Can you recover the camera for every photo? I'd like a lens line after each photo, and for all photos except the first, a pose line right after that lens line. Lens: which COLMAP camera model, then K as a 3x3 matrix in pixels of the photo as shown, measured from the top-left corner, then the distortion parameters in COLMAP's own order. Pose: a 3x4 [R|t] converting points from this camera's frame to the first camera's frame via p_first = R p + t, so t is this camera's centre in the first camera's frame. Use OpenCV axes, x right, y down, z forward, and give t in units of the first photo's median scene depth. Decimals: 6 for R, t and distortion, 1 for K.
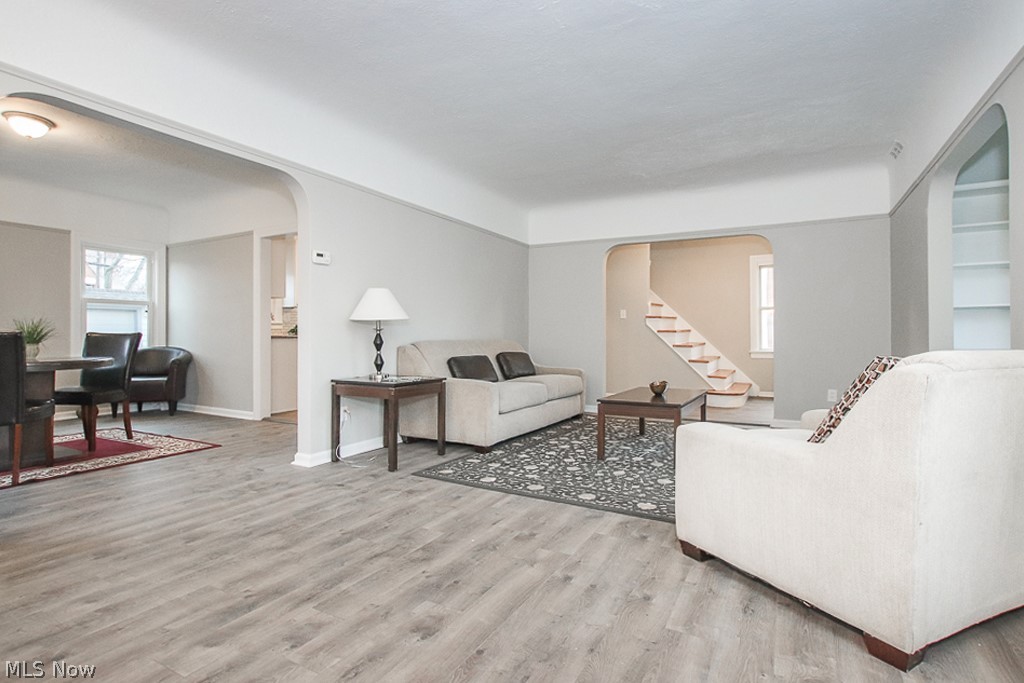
lens RADIAL K [[496.6, 0, 502.9], [0, 496.6, 338.9], [0, 0, 1]] dist [-0.016634, 0.004608]
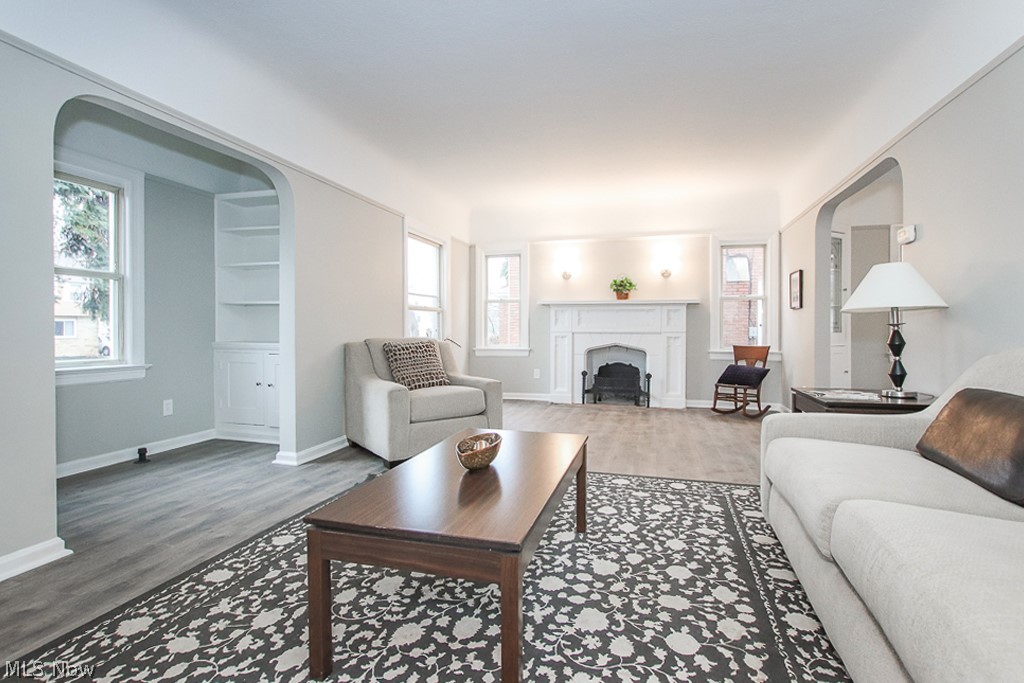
lens RADIAL K [[496.6, 0, 532.6], [0, 496.6, 331.7], [0, 0, 1]] dist [-0.016634, 0.004608]
pose [[-0.961145, -0.001839, -0.276039, 0.507293], [-0.003196, 0.999985, 0.004463, -0.011455], [0.276026, 0.005172, -0.961136, 1.873403]]
